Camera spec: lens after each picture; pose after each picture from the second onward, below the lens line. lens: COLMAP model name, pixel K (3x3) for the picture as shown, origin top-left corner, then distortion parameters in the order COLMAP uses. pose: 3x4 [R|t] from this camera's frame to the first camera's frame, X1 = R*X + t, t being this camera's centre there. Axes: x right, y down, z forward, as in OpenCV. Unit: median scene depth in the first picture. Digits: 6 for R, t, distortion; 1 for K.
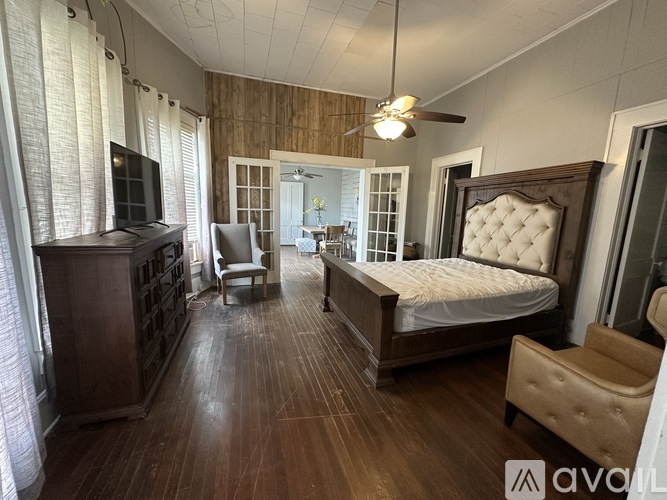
lens RADIAL K [[264.2, 0, 332.5], [0, 264.2, 246.6], [0, 0, 1]] dist [-0.003016, 0.000029]
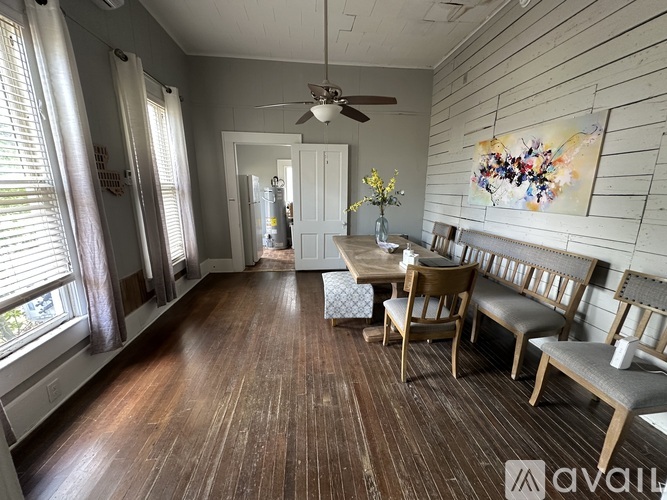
lens RADIAL K [[264.2, 0, 332.3], [0, 264.2, 249.3], [0, 0, 1]] dist [-0.003016, 0.000029]
pose [[0.976658, 0.020313, -0.213836, -0.078017], [-0.006670, 0.997906, 0.064333, -0.195115], [0.214695, -0.061405, 0.974749, 1.218504]]
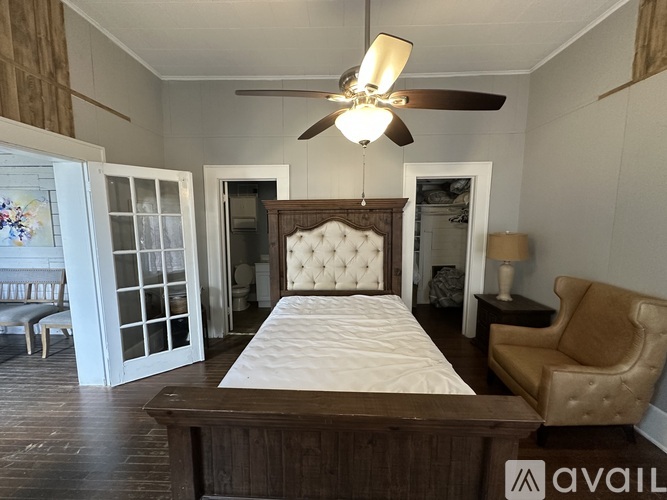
lens RADIAL K [[264.2, 0, 331.3], [0, 264.2, 248.2], [0, 0, 1]] dist [-0.003016, 0.000029]
pose [[0.334546, -0.128757, 0.933542, -0.241156], [0.147505, 0.985567, 0.083072, -0.157982], [-0.930764, 0.109910, 0.348710, 0.592428]]
